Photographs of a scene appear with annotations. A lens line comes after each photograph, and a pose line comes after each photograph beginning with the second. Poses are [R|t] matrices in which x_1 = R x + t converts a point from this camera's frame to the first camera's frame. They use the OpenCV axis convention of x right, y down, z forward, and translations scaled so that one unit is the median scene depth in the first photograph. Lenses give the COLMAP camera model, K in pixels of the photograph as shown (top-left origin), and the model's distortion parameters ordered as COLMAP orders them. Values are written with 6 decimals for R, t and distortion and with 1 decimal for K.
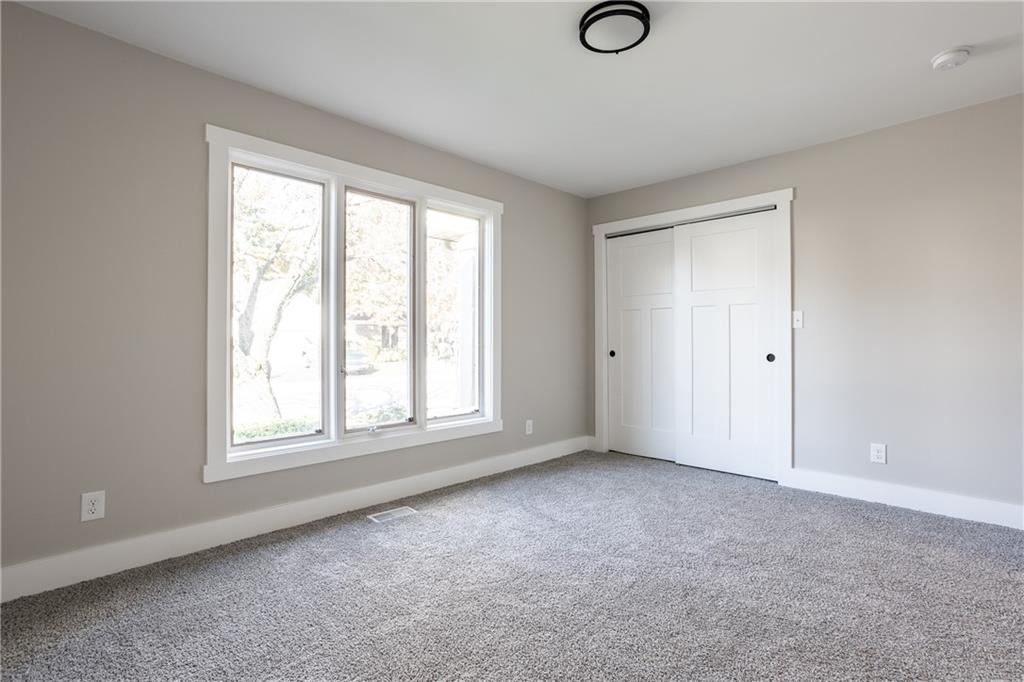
lens RADIAL K [[493.8, 0, 509.9], [0, 493.8, 341.8], [0, 0, 1]] dist [-0.036552, 0.018592]
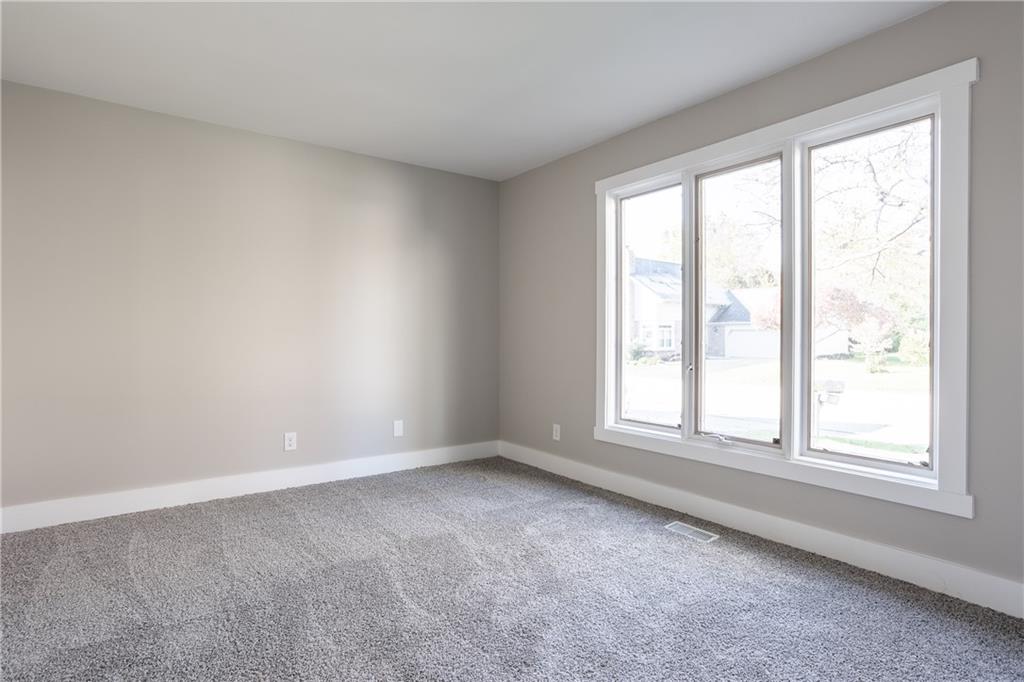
lens RADIAL K [[526.3, 0, 509.7], [0, 526.3, 341.4], [0, 0, 1]] dist [-0.019720, 0.000753]
pose [[-0.146138, 0.006567, -0.989242, 0.680464], [-0.003794, 0.999967, 0.007198, -0.000270], [0.989257, 0.004805, -0.146108, 0.736293]]
